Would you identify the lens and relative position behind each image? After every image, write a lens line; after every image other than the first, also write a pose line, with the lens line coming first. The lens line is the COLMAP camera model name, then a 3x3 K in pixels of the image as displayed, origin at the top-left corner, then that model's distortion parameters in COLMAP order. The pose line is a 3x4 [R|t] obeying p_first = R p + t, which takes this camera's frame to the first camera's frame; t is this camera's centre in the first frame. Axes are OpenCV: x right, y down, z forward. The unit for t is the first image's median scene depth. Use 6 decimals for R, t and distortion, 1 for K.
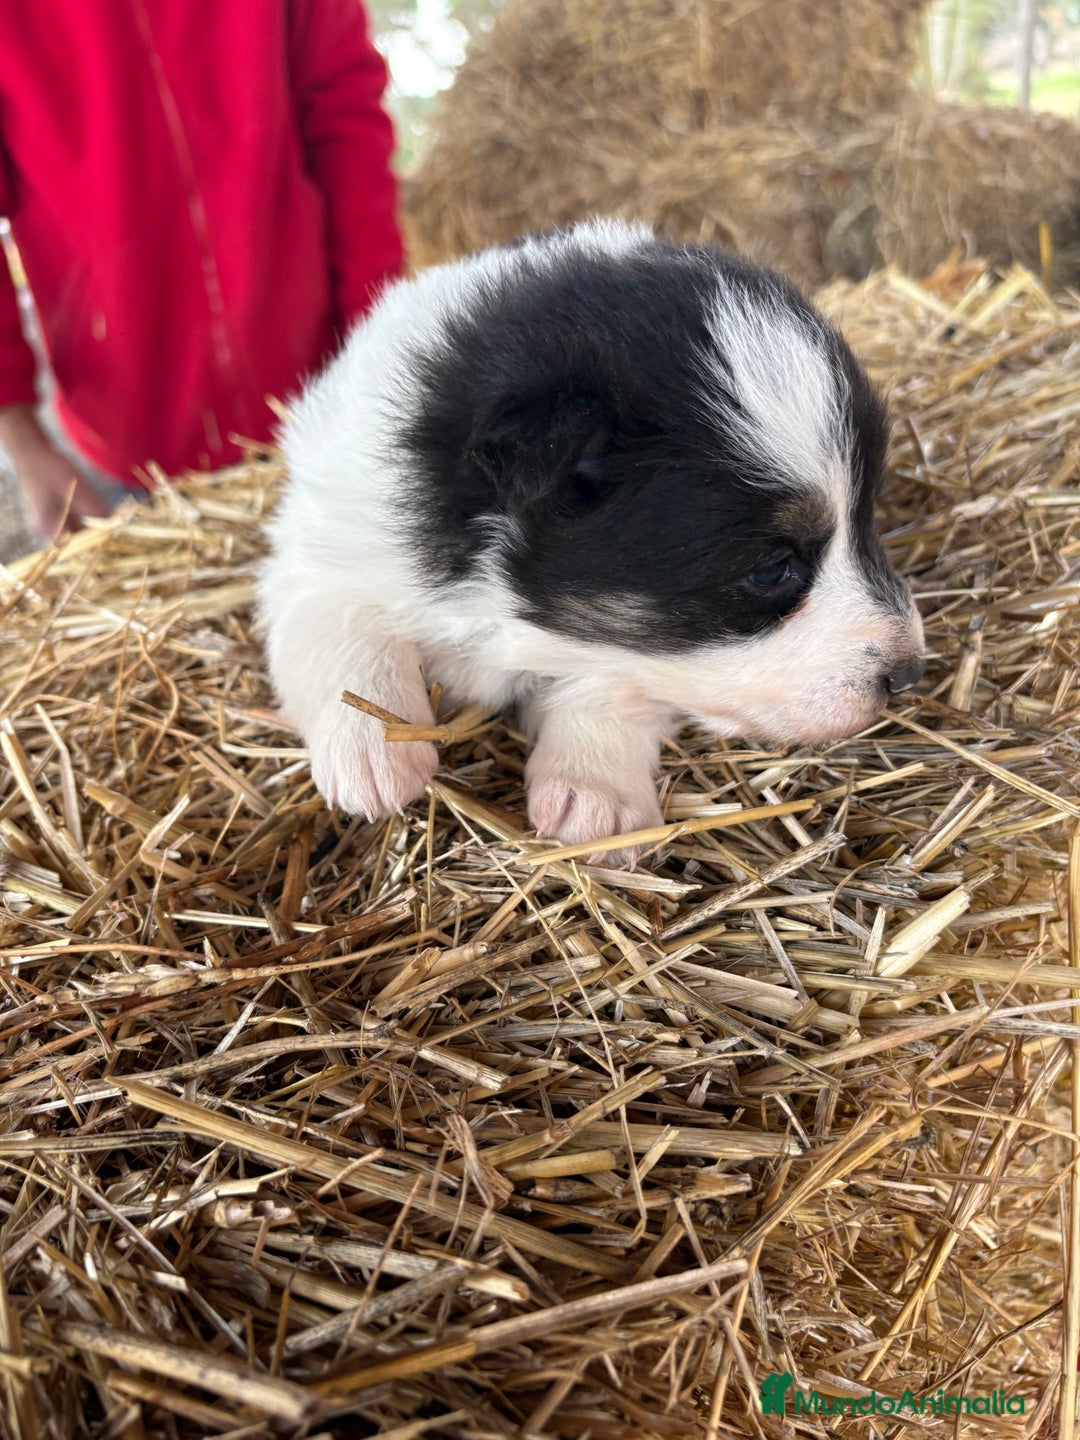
lens RADIAL K [[1172.4, 0, 513.5], [0, 1172.4, 738.1], [0, 0, 1]] dist [0.006116, -0.034788]
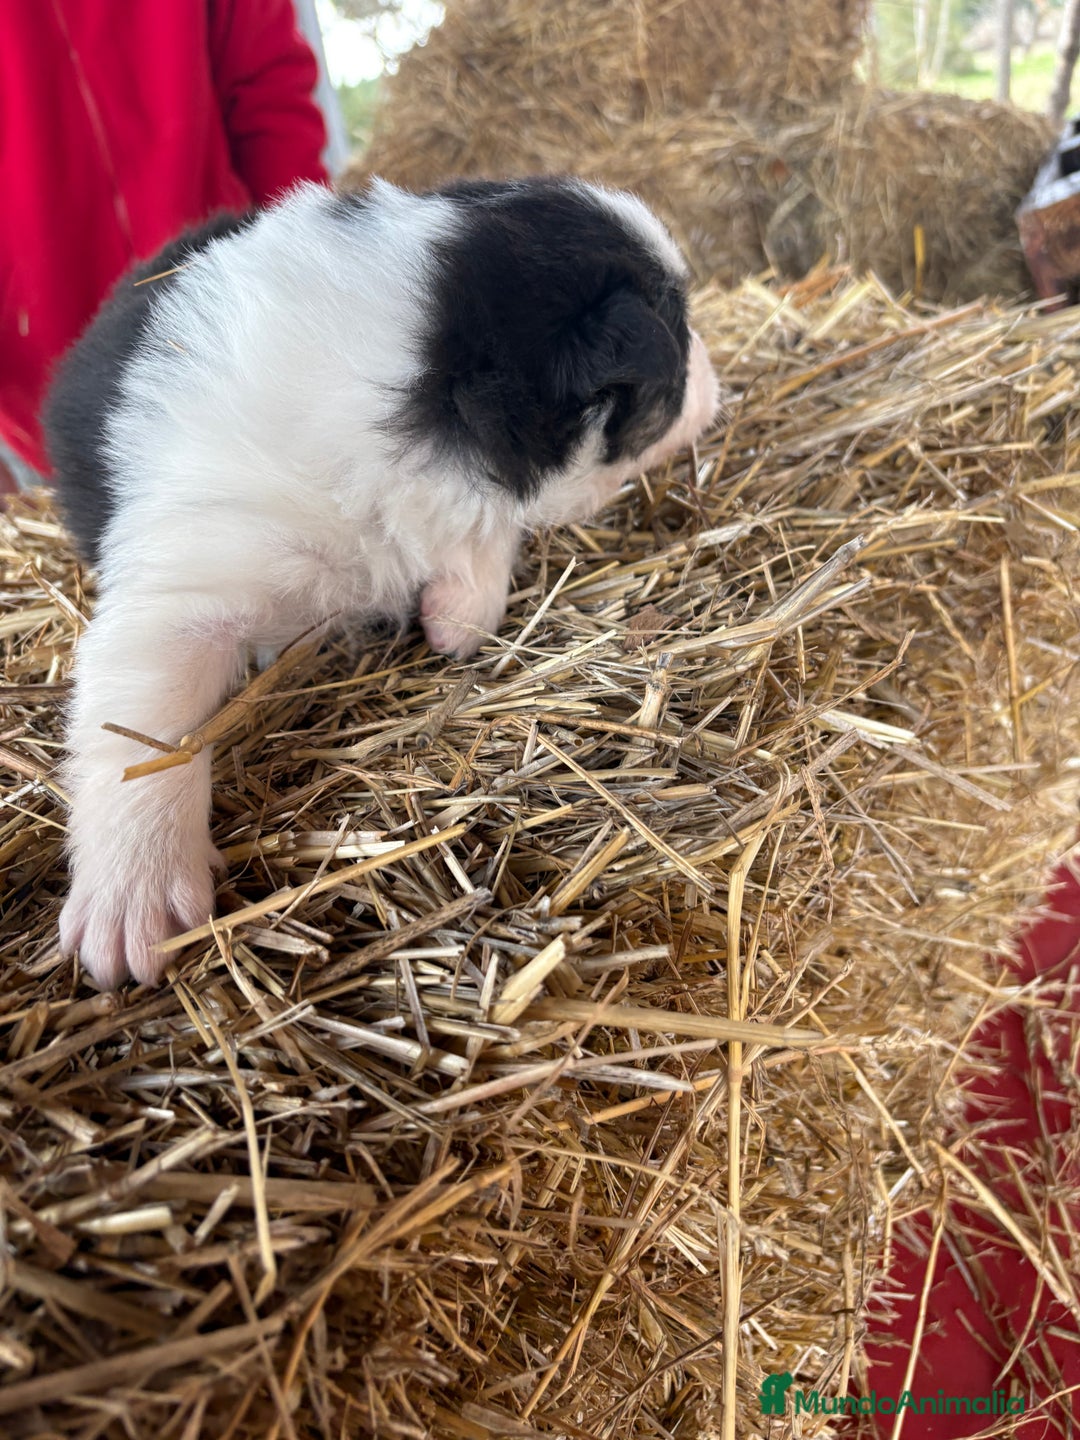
lens RADIAL K [[1172.4, 0, 548.7], [0, 1172.4, 730.2], [0, 0, 1]] dist [0.006116, -0.034788]
pose [[0.999821, -0.010590, 0.015677, 0.241754], [0.010436, 0.999897, 0.009867, -0.040787], [-0.015780, -0.009702, 0.999828, -0.008319]]
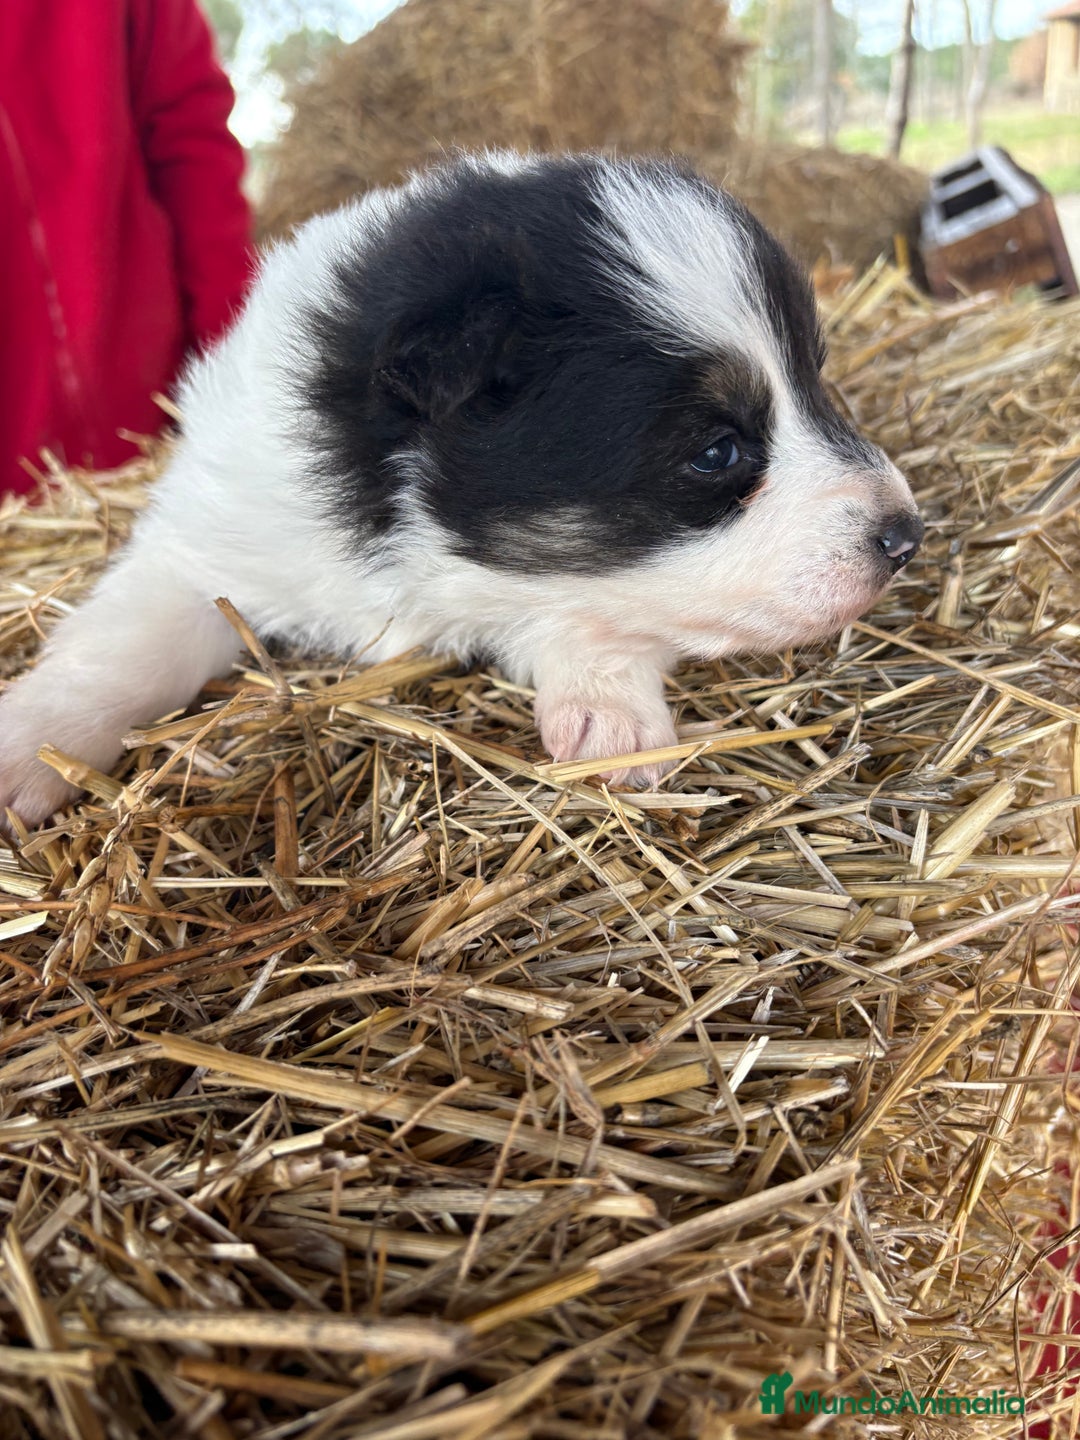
lens RADIAL K [[1172.4, 0, 520.4], [0, 1172.4, 745.3], [0, 0, 1]] dist [0.006116, -0.034788]
pose [[0.988943, -0.048512, 0.140133, -0.108772], [0.053674, 0.998003, -0.033293, 0.073634], [-0.138238, 0.040446, 0.989573, 0.049851]]
